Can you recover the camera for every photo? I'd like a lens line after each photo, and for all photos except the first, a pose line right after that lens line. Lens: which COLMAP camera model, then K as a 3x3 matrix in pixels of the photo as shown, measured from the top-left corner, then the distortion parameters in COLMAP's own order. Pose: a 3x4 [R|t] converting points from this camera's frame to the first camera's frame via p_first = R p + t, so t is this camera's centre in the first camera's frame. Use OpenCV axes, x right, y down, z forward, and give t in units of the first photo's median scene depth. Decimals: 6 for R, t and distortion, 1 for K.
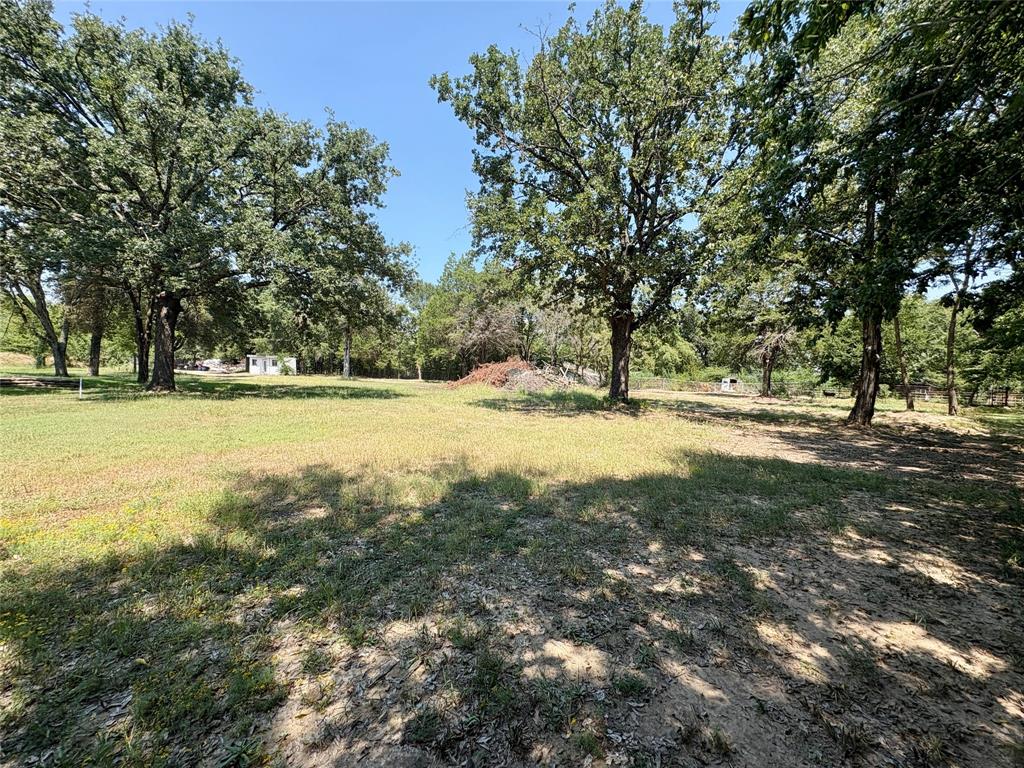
lens RADIAL K [[409.1, 0, 512.3], [0, 409.1, 384.5], [0, 0, 1]] dist [0.001120, -0.000211]
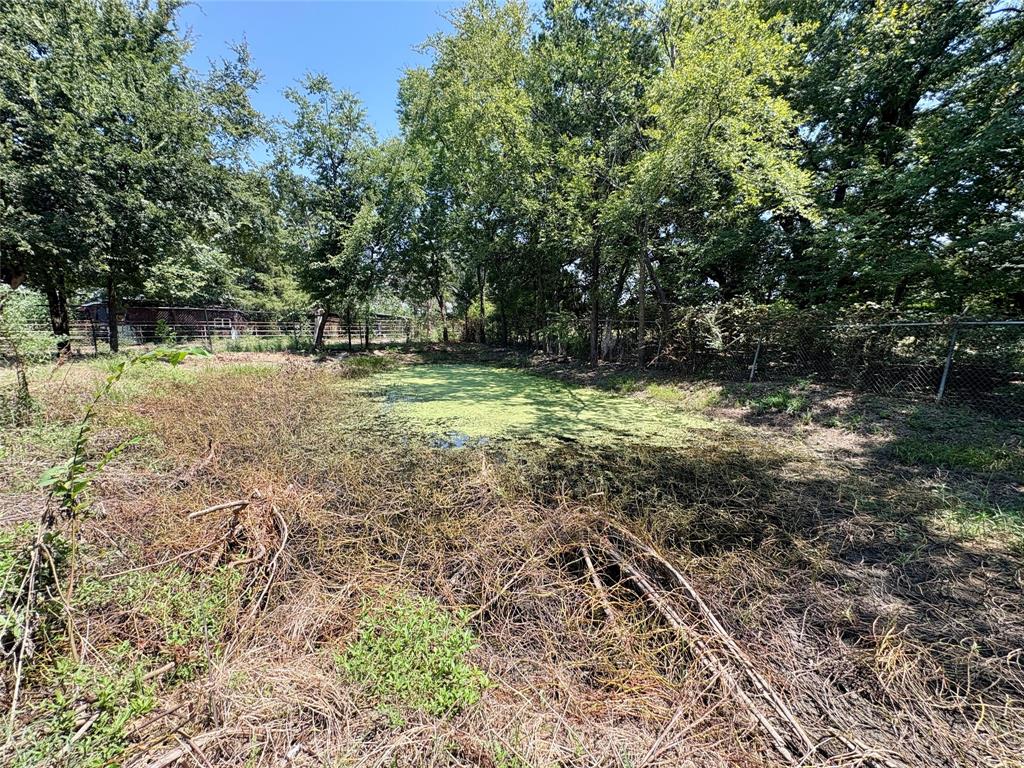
lens RADIAL K [[409.1, 0, 512.3], [0, 409.1, 383.8], [0, 0, 1]] dist [0.001120, -0.000211]
pose [[0.177855, -0.160190, 0.970931, 0.728148], [-0.000468, 0.986648, 0.162868, 0.011799], [-0.984057, -0.029421, 0.175405, 0.725763]]
